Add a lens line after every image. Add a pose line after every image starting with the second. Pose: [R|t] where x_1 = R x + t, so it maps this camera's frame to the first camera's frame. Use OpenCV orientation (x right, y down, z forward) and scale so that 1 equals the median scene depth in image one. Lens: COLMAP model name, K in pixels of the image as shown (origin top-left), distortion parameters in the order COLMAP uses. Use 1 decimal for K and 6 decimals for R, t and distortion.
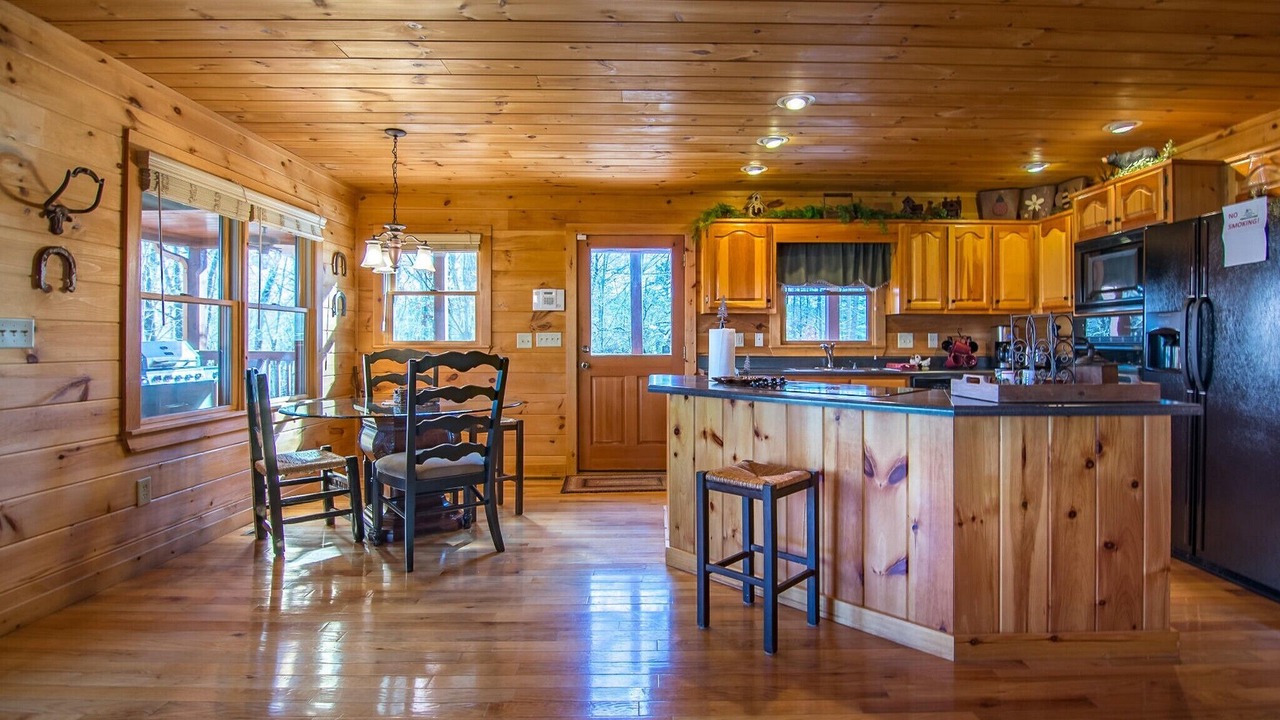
lens RADIAL K [[652.0, 0, 644.0], [0, 652.0, 342.9], [0, 0, 1]] dist [-0.001359, -0.001176]
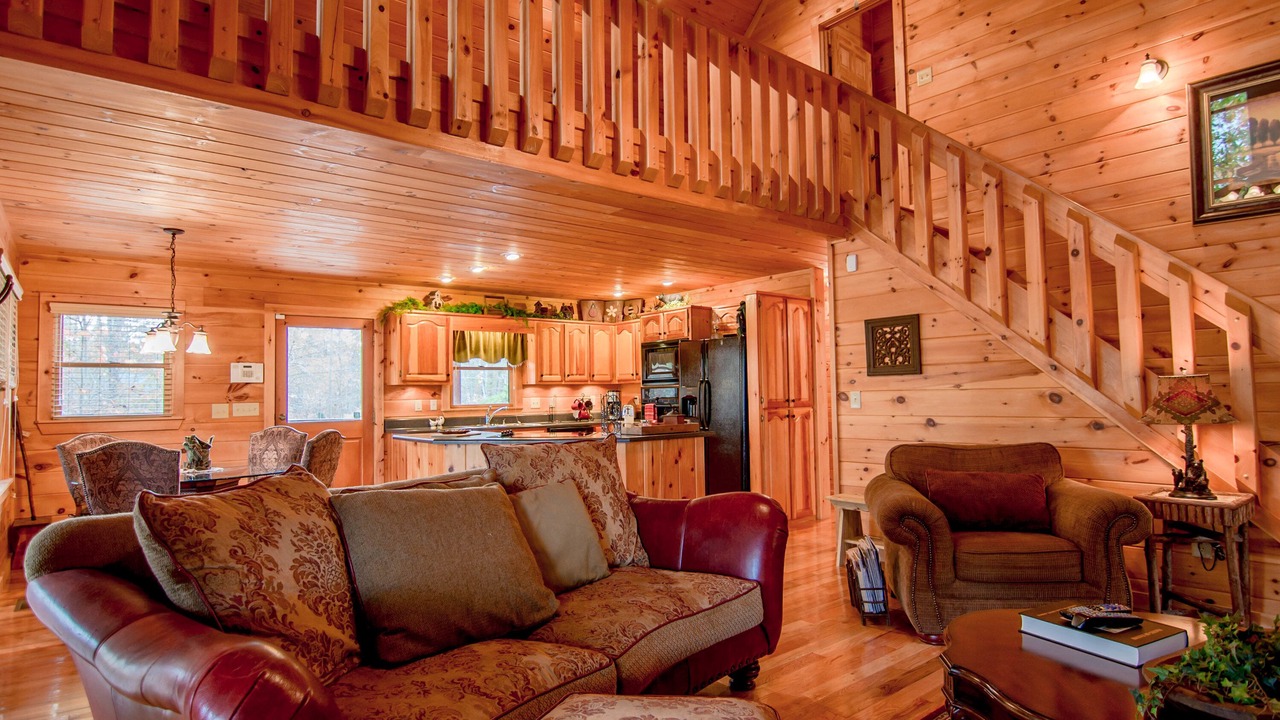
lens RADIAL K [[652.0, 0, 644.0], [0, 652.0, 342.9], [0, 0, 1]] dist [-0.001359, -0.001176]
pose [[0.794522, 0.036005, 0.606167, -0.278540], [0.020491, 0.996082, -0.086024, -0.008641], [-0.606890, 0.080769, 0.790671, -0.259764]]
